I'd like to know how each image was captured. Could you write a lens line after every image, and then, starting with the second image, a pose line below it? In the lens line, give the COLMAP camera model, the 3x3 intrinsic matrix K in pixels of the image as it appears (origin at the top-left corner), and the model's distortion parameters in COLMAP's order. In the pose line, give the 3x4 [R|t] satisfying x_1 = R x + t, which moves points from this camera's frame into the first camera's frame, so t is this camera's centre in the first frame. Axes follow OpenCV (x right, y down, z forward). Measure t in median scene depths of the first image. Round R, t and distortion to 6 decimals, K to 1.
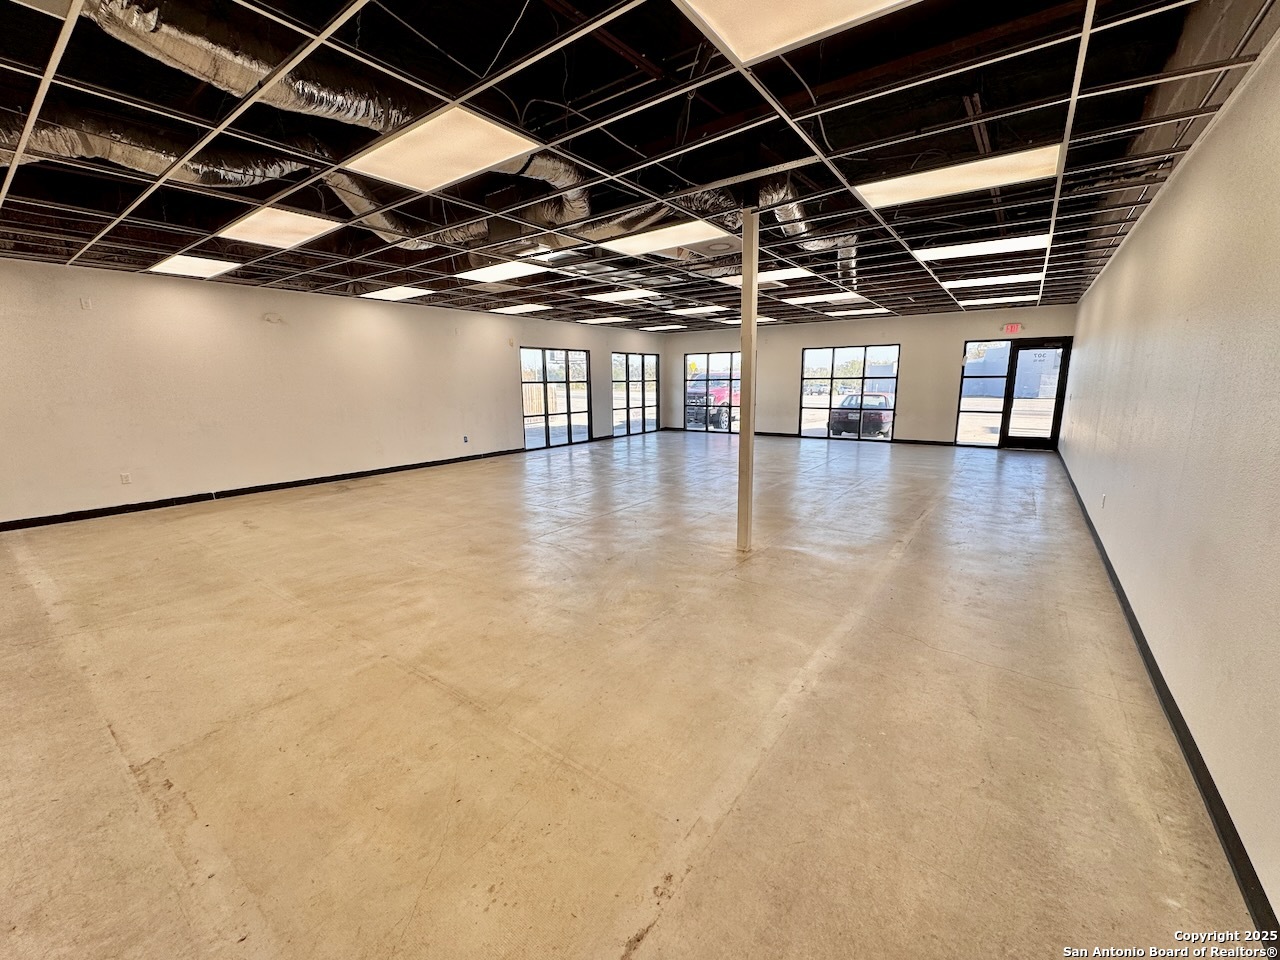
lens RADIAL K [[523.9, 0, 640.0], [0, 523.9, 480.0], [0, 0, 1]] dist [-0.000877, -0.000081]
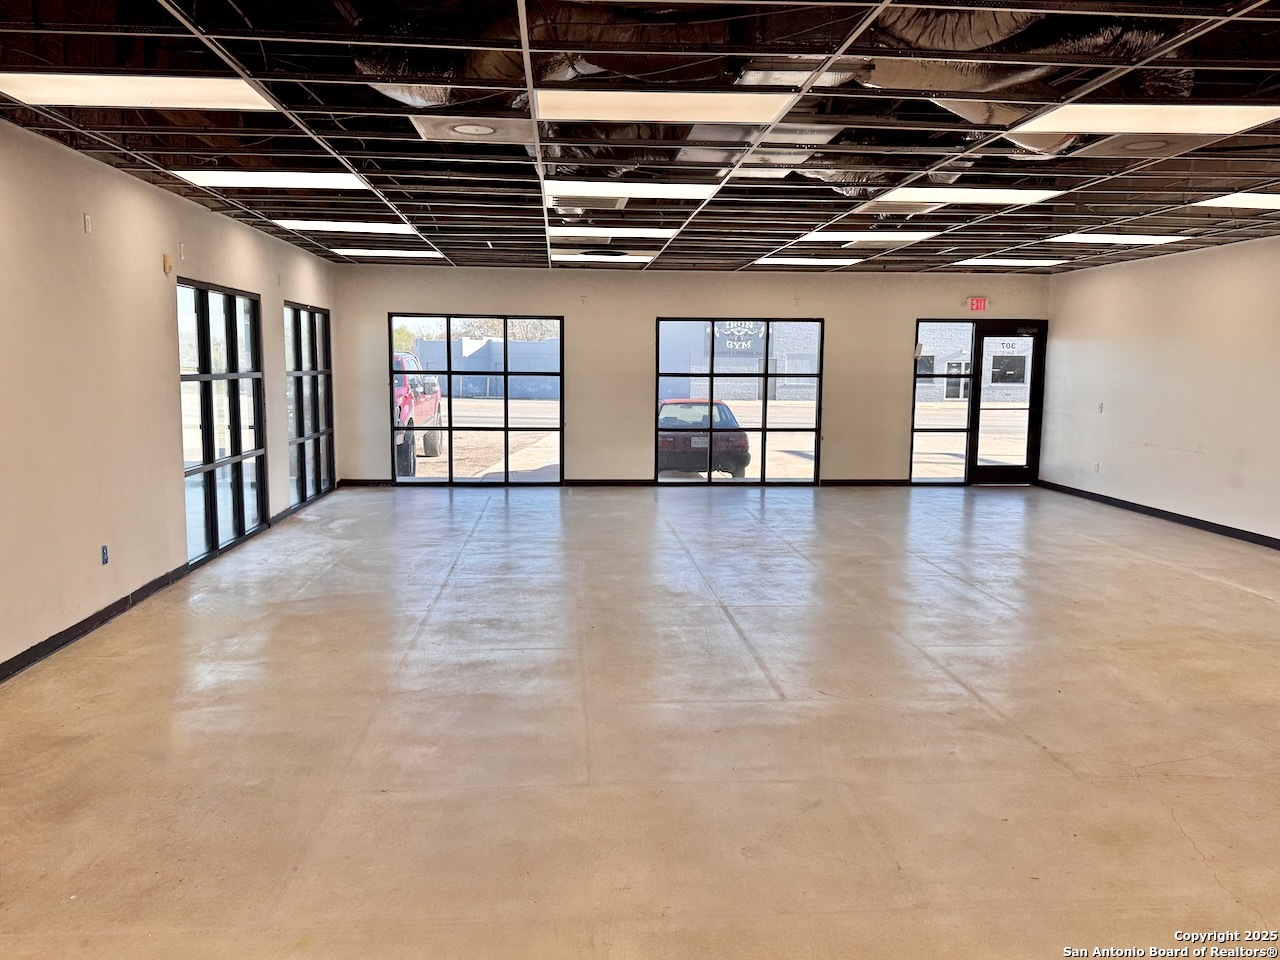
lens RADIAL K [[1031.9, 0, 640.0], [0, 1031.9, 480.0], [0, 0, 1]] dist [0.003362, 0.000798]
pose [[0.767892, -0.053108, 0.638374, -0.444341], [0.108403, 0.992958, -0.047789, -0.049528], [-0.631341, 0.105898, 0.768241, 0.274508]]
